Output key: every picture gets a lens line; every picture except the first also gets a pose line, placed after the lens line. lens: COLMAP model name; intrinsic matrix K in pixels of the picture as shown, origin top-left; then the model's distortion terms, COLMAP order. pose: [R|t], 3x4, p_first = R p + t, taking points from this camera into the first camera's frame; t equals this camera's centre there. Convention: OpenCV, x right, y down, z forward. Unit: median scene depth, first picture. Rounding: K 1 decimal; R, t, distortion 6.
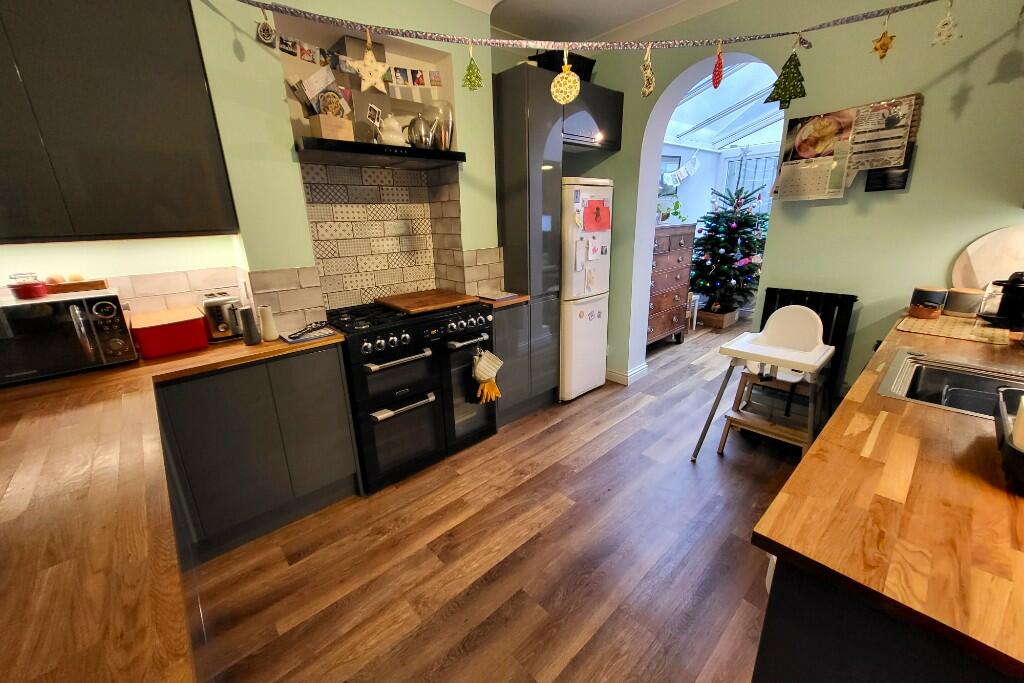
lens RADIAL K [[397.9, 0, 504.6], [0, 397.9, 340.8], [0, 0, 1]] dist [-0.001611, 0.000243]
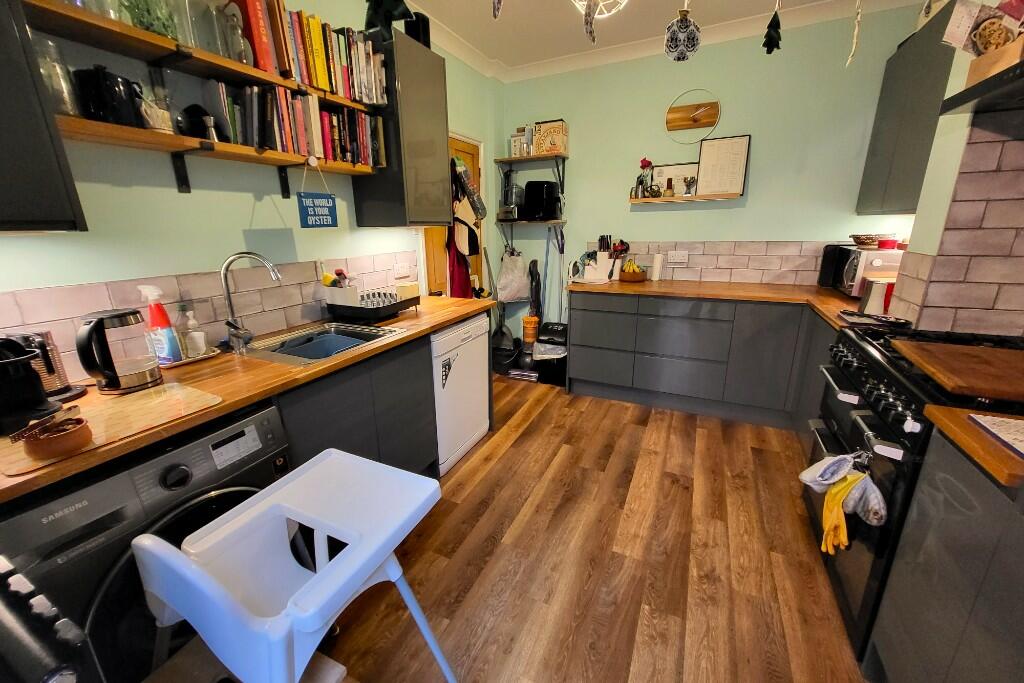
lens RADIAL K [[397.9, 0, 507.9], [0, 397.9, 336.8], [0, 0, 1]] dist [-0.001611, 0.000243]
pose [[-0.927087, 0.149834, -0.343599, 0.663879], [-0.060602, 0.844668, 0.531849, -0.452809], [0.369916, 0.513893, -0.774000, 1.463599]]
